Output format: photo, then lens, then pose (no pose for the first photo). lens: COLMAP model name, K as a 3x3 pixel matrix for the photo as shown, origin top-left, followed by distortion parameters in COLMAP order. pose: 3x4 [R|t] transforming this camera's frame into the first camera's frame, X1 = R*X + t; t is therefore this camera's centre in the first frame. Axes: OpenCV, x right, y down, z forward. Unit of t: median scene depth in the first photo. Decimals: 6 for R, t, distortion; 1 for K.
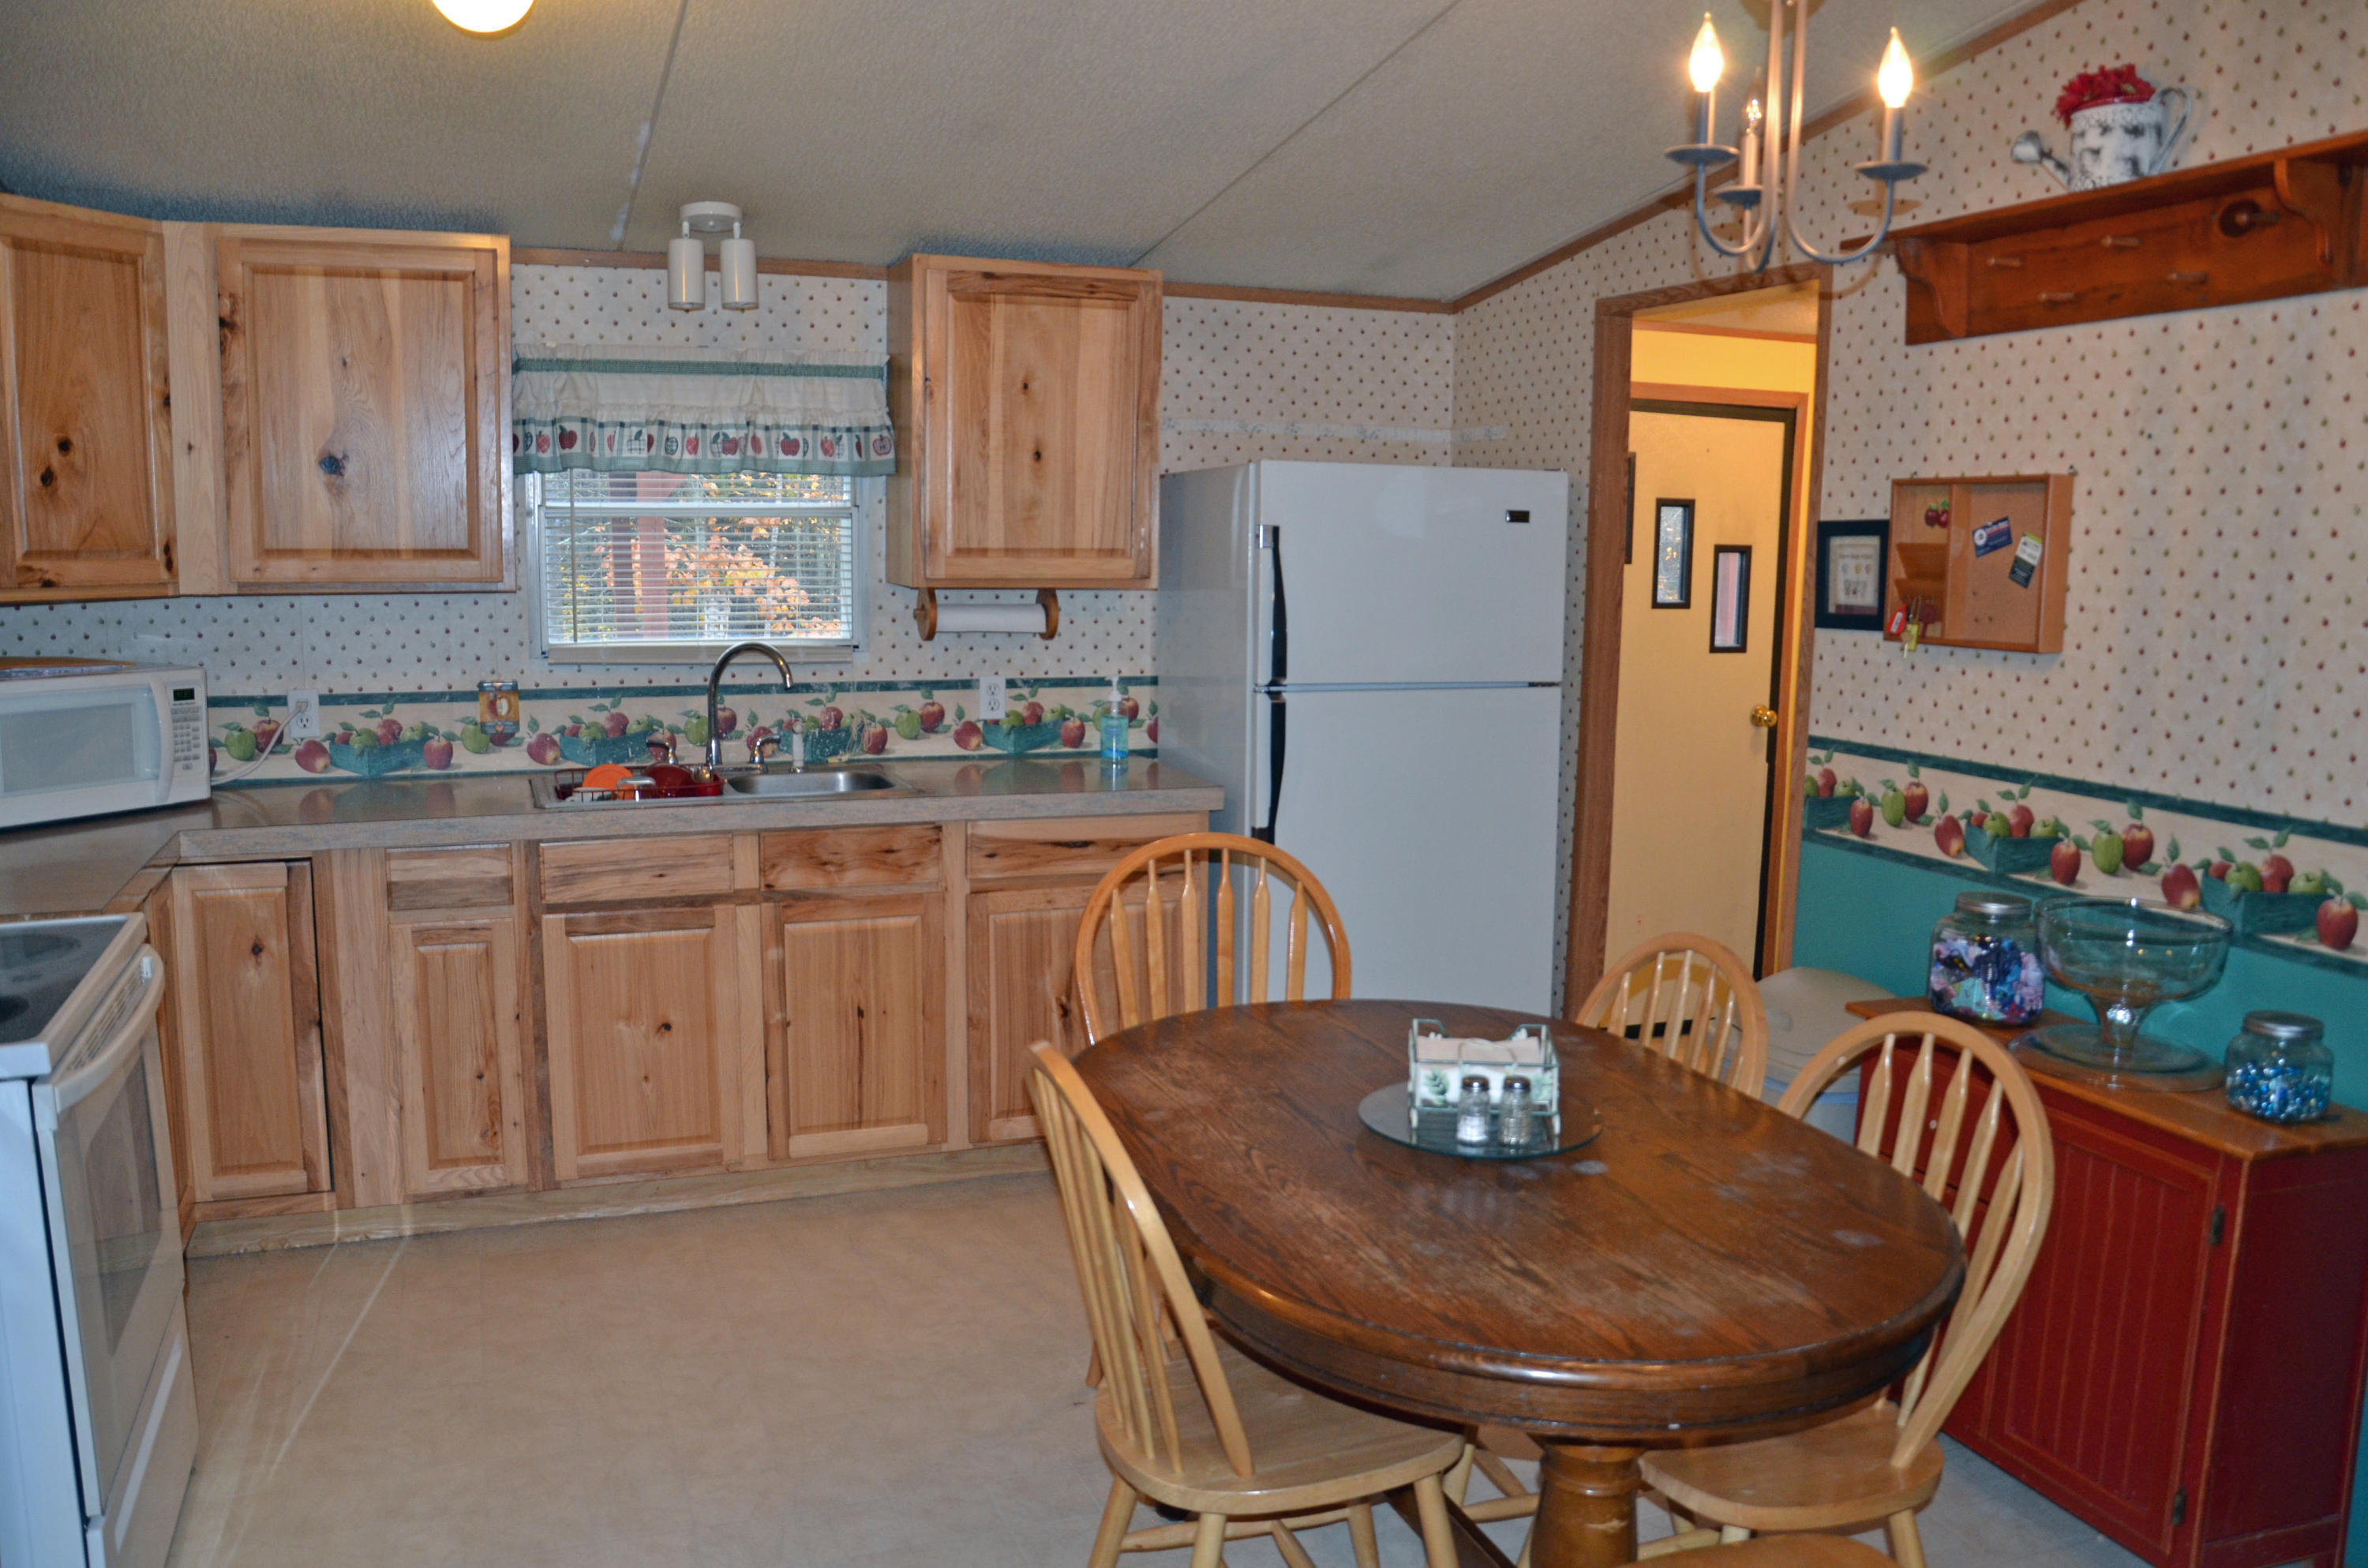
lens RADIAL K [[1862.9, 0, 1180.7], [0, 1862.9, 804.2], [0, 0, 1]] dist [-0.153526, 0.124903]
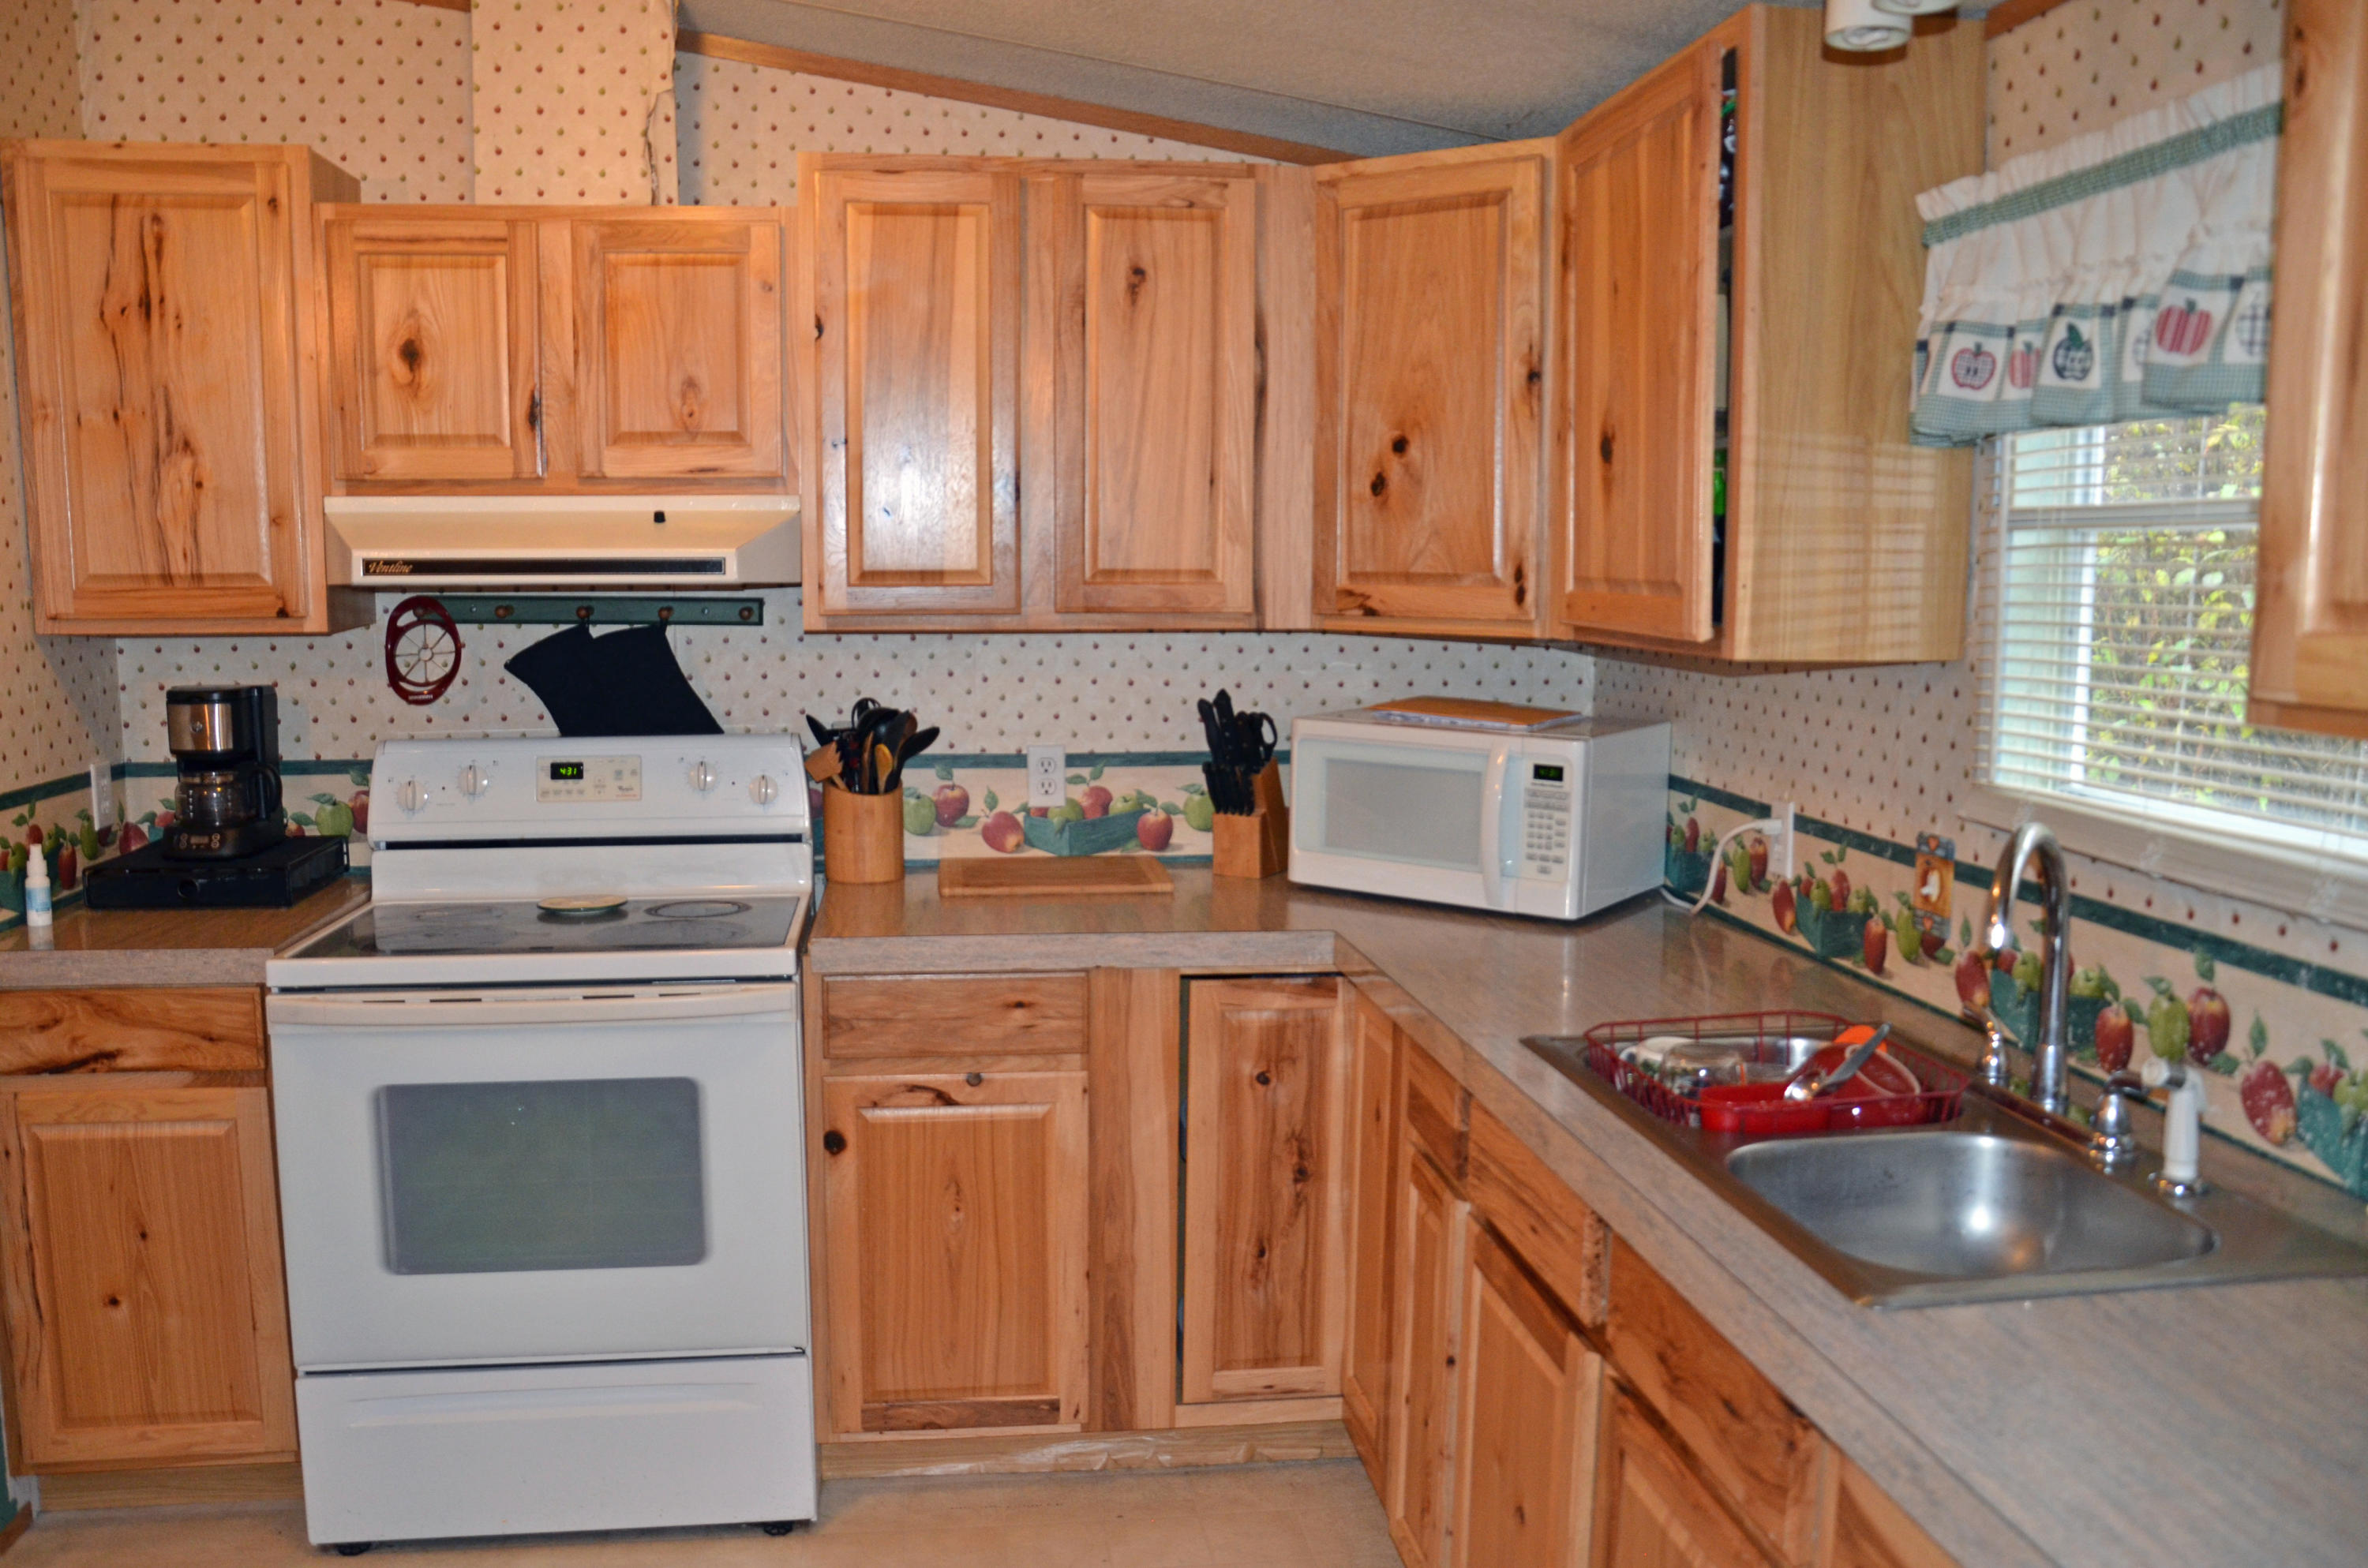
lens RADIAL K [[1862.9, 0, 1177.6], [0, 1862.9, 804.2], [0, 0, 1]] dist [-0.153526, 0.124903]
pose [[-0.228890, 0.108129, -0.967428, 0.220202], [-0.156756, 0.976748, 0.146259, -0.137825], [0.960748, 0.185128, -0.206618, 1.028562]]
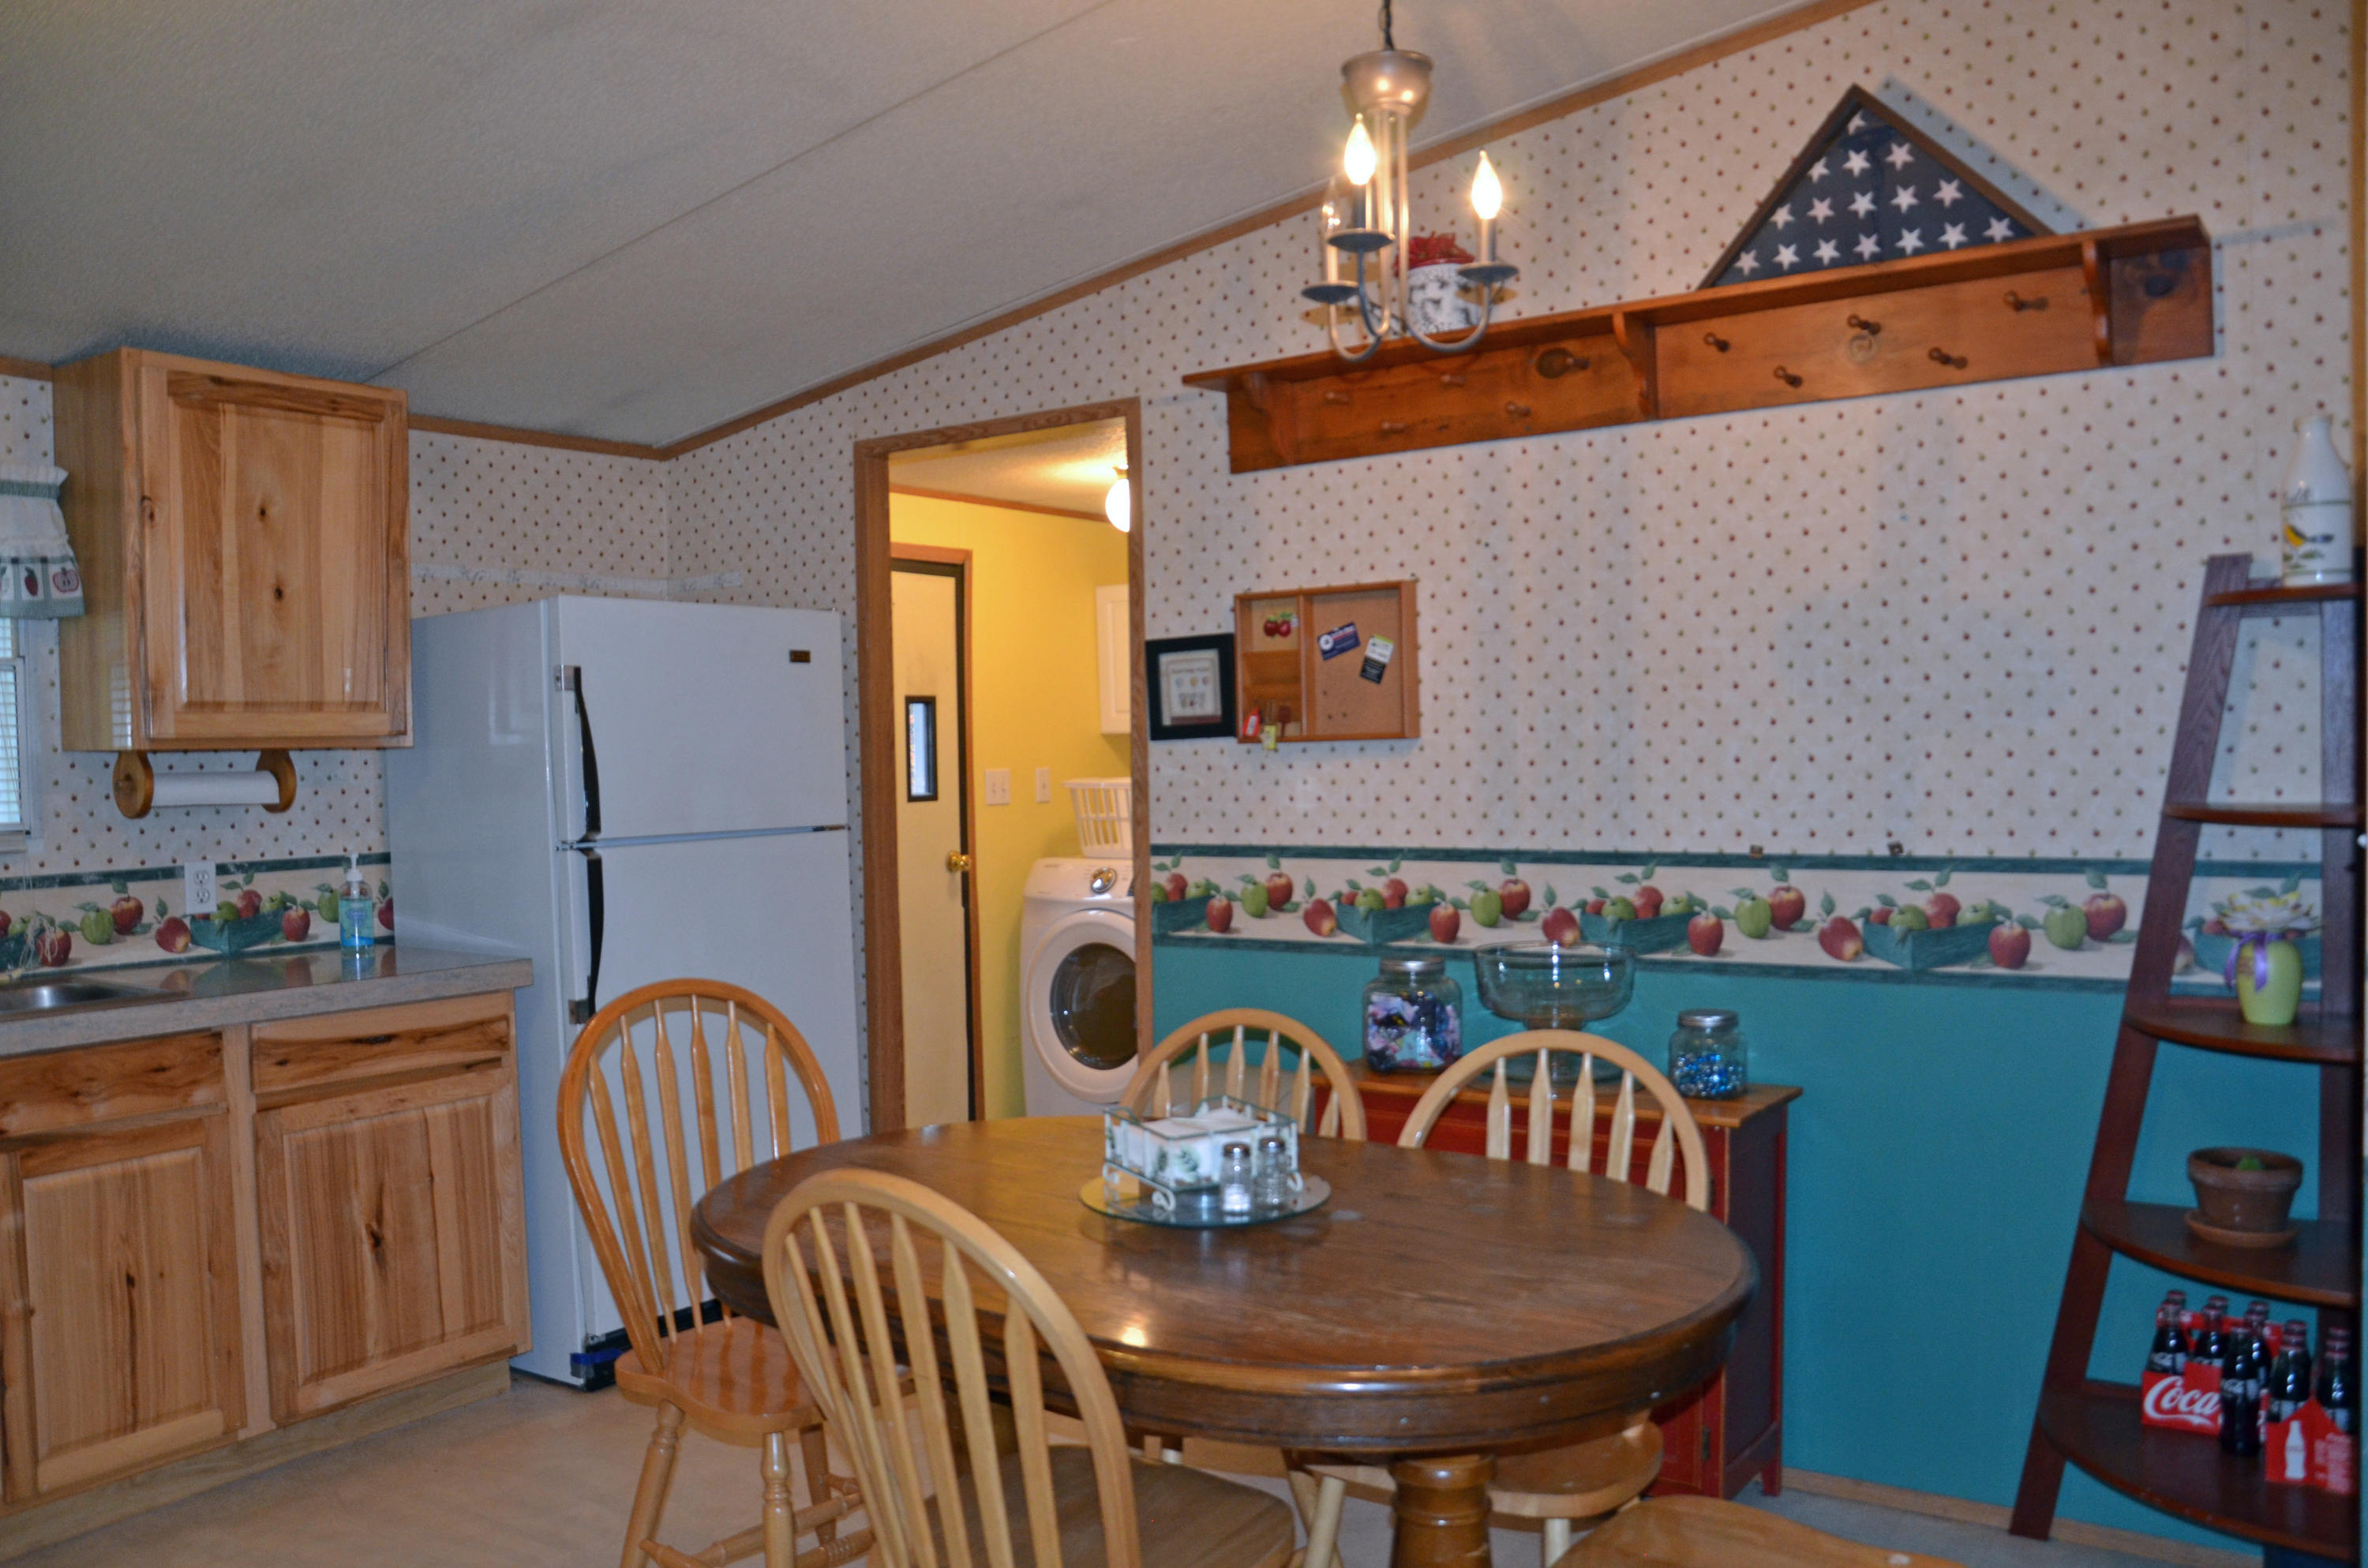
lens RADIAL K [[1862.9, 0, 1177.8], [0, 1862.9, 804.3], [0, 0, 1]] dist [-0.153526, 0.124903]
pose [[0.826001, -0.050823, 0.561373, -0.241260], [0.116066, 0.989920, -0.081159, 0.027877], [-0.551590, 0.132193, 0.823573, 0.114370]]
